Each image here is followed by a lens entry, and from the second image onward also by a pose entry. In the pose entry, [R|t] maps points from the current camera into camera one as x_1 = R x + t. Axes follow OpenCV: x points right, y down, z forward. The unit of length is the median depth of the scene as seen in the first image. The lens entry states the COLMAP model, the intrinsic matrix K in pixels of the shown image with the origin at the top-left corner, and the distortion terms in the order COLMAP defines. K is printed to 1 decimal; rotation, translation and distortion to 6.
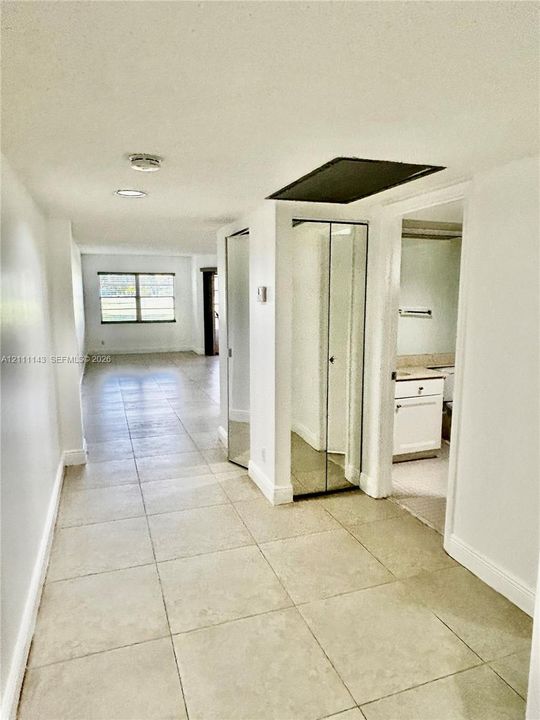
lens RADIAL K [[471.7, 0, 270.0], [0, 471.7, 360.0], [0, 0, 1]] dist [0.023118, -0.001061]
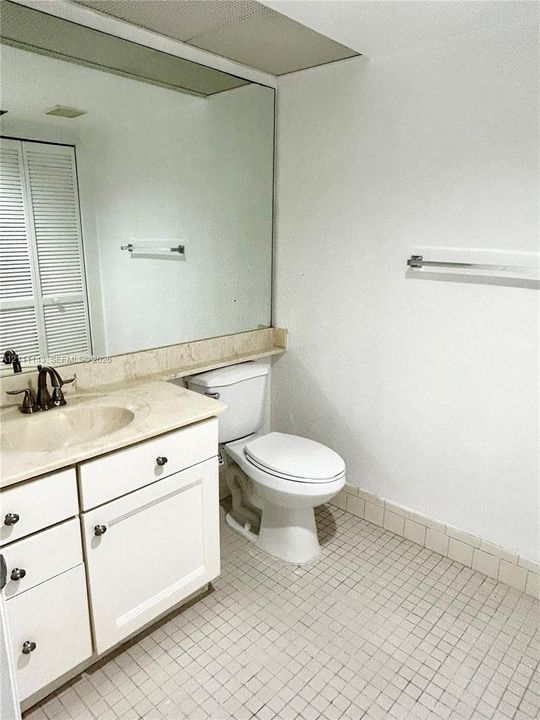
lens RADIAL K [[471.7, 0, 270.0], [0, 471.7, 360.0], [0, 0, 1]] dist [0.023118, -0.001061]
pose [[0.886836, -0.111890, 0.448334, 0.208072], [0.055195, 0.988945, 0.137629, -0.053888], [-0.458777, -0.097309, 0.883207, 0.564229]]
